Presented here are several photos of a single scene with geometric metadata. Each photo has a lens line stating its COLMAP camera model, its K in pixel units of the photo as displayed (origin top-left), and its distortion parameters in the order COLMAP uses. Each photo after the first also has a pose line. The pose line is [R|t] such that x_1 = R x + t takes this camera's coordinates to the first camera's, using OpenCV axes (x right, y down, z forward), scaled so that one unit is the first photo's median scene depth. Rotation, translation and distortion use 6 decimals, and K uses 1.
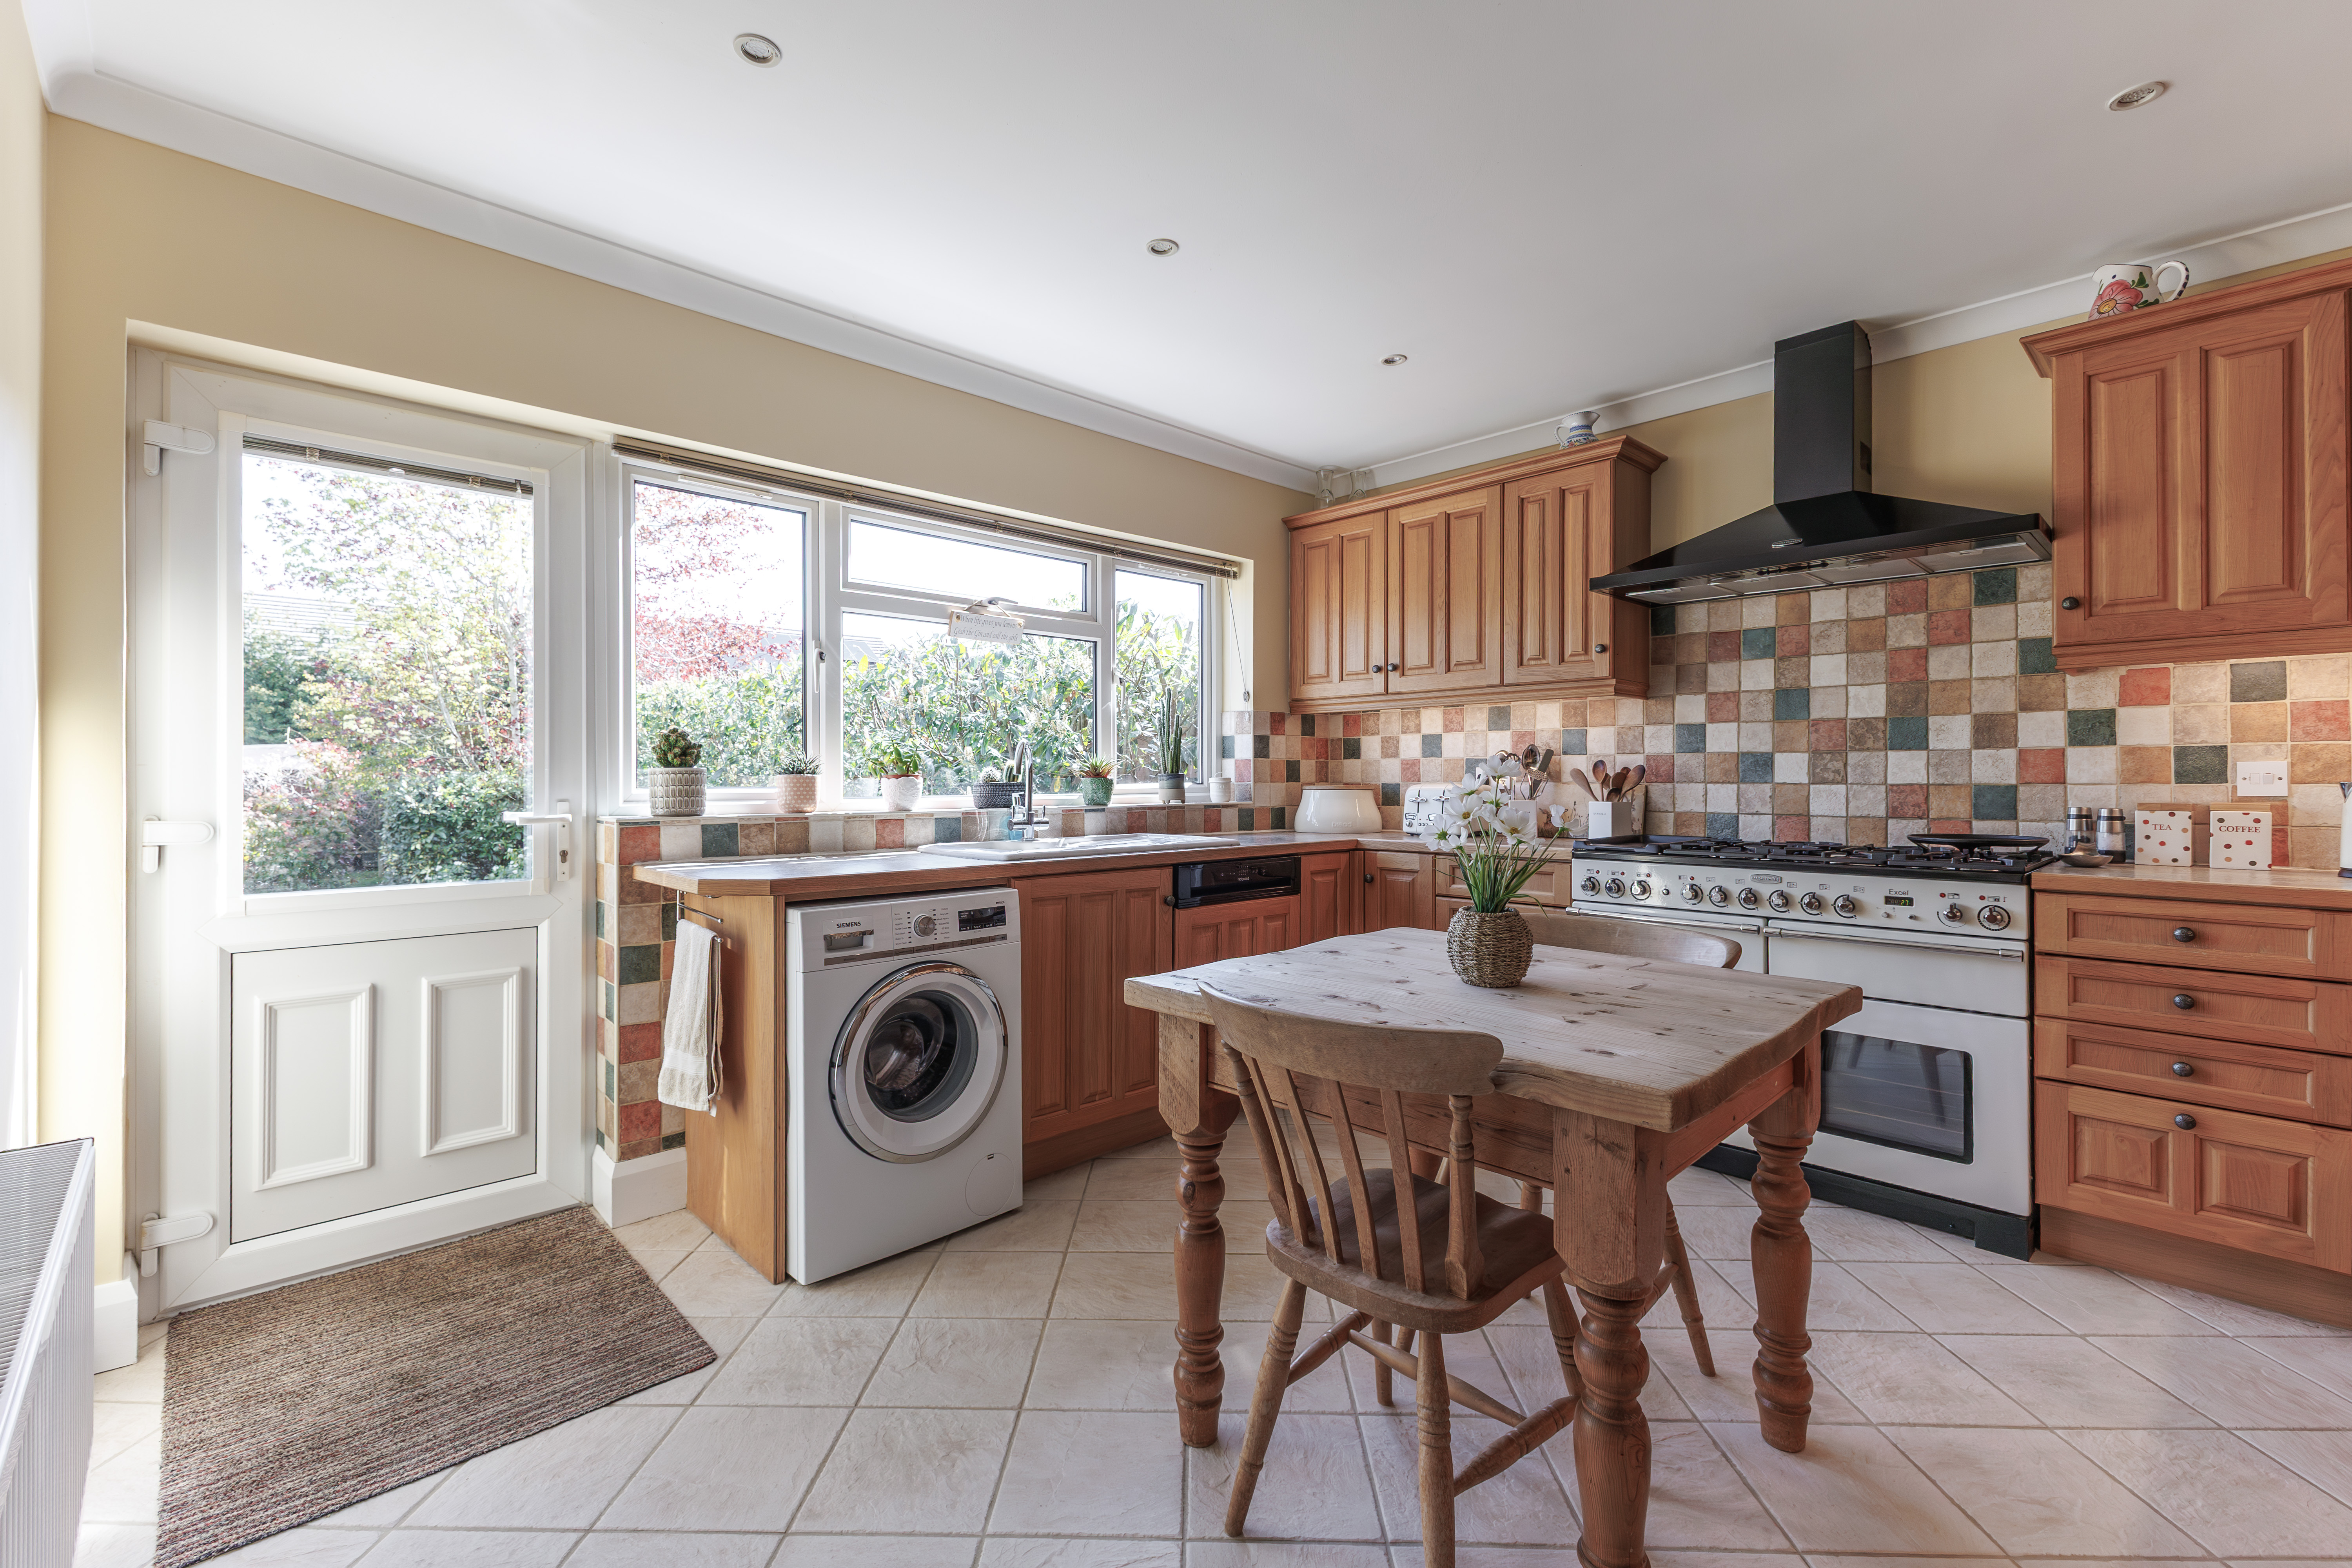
lens RADIAL K [[1004.9, 0, 1172.6], [0, 1004.9, 778.8], [0, 0, 1]] dist [0.000645, -0.000966]
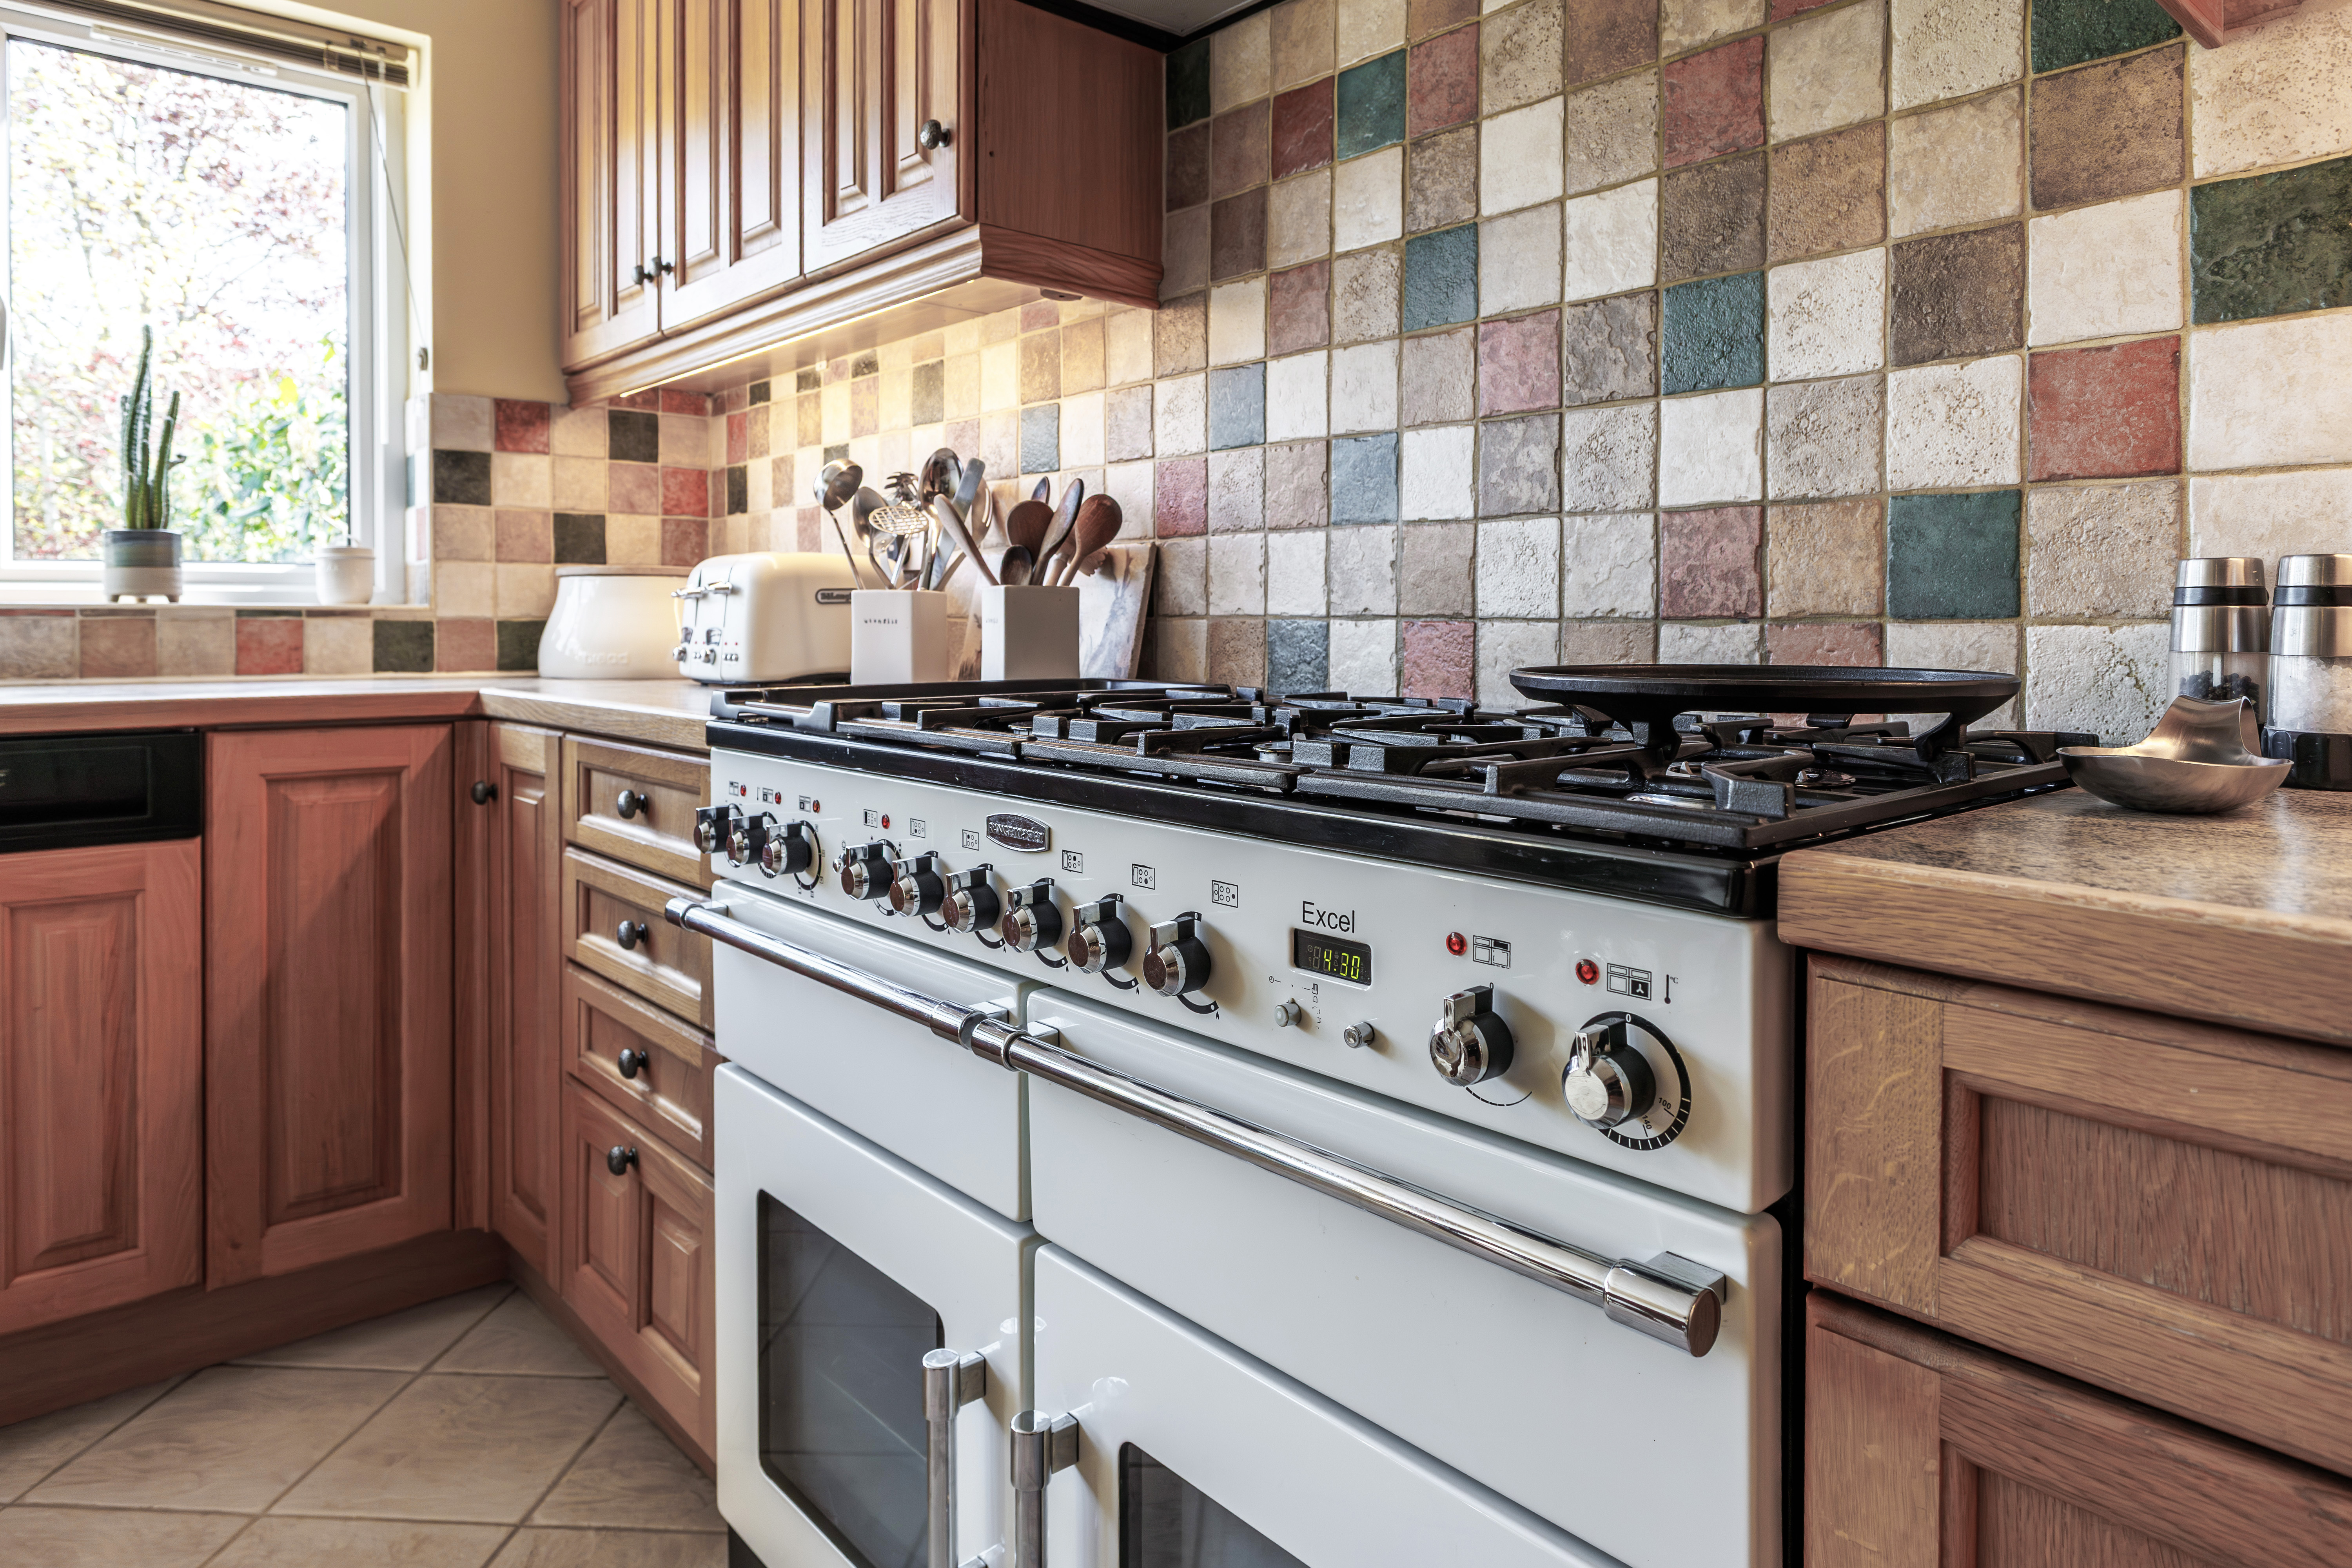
lens RADIAL K [[1412.6, 0, 1188.2], [0, 1412.6, 644.7], [0, 0, 1]] dist [-0.004038, -0.003702]
pose [[0.999750, 0.002925, -0.022168, 0.576578], [-0.002513, 0.999823, 0.018622, 0.038575], [0.022219, -0.018561, 0.999581, 0.567916]]
